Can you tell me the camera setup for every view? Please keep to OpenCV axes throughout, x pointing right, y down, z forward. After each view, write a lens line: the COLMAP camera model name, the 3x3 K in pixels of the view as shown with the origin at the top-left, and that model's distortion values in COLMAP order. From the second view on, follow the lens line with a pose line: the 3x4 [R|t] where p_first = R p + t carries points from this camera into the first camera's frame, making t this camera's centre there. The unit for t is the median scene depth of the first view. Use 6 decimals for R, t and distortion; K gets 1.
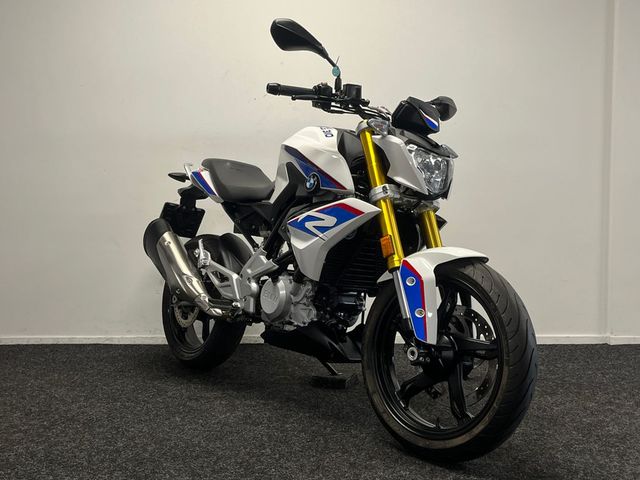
lens RADIAL K [[688.7, 0, 315.0], [0, 688.7, 239.4], [0, 0, 1]] dist [0.064931, 0.000000]
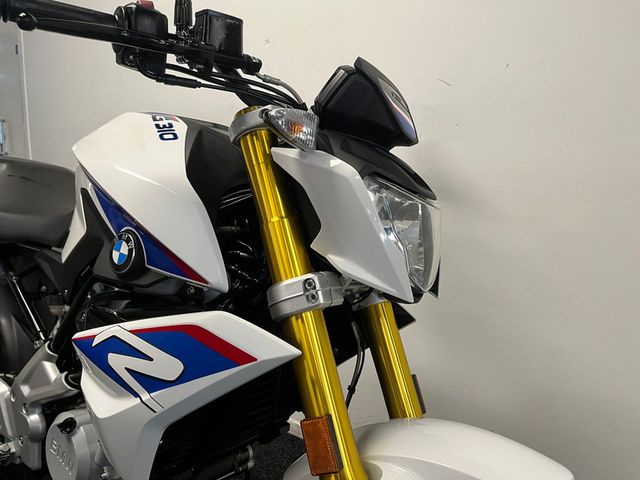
lens RADIAL K [[486.5, 0, 324.8], [0, 486.5, 247.1], [0, 0, 1]] dist [0.058349, -0.080075]
pose [[0.967580, -0.022580, 0.251552, 0.038423], [-0.007483, 0.992995, 0.117918, -0.122181], [-0.252452, -0.115978, 0.960634, 0.687797]]
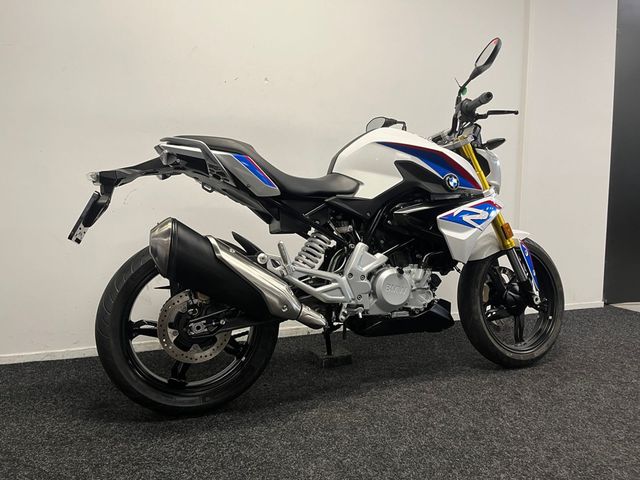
lens RADIAL K [[486.5, 0, 317.6], [0, 486.5, 238.1], [0, 0, 1]] dist [0.058349, -0.080075]
pose [[0.305296, -0.078117, 0.949048, -0.873929], [0.030310, 0.996922, 0.072307, -0.055023], [-0.951775, 0.006691, 0.306724, 0.973281]]
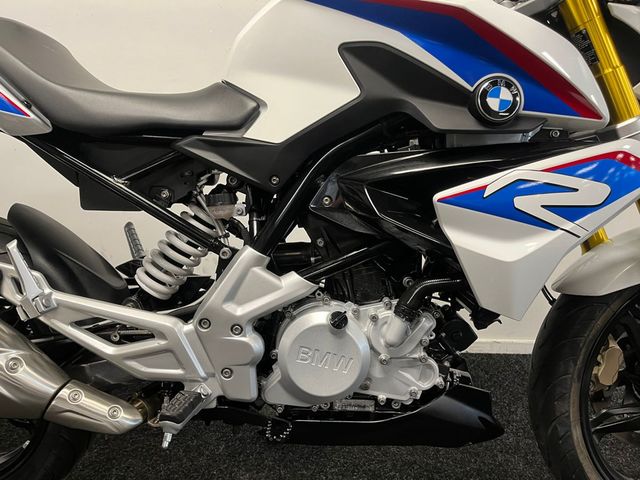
lens RADIAL K [[486.5, 0, 323.2], [0, 486.5, 244.4], [0, 0, 1]] dist [0.058349, -0.080075]
pose [[0.641186, -0.182410, 0.745390, -0.314657], [0.020442, 0.975053, 0.221028, -0.064388], [-0.767113, -0.126483, 0.628919, 0.892022]]
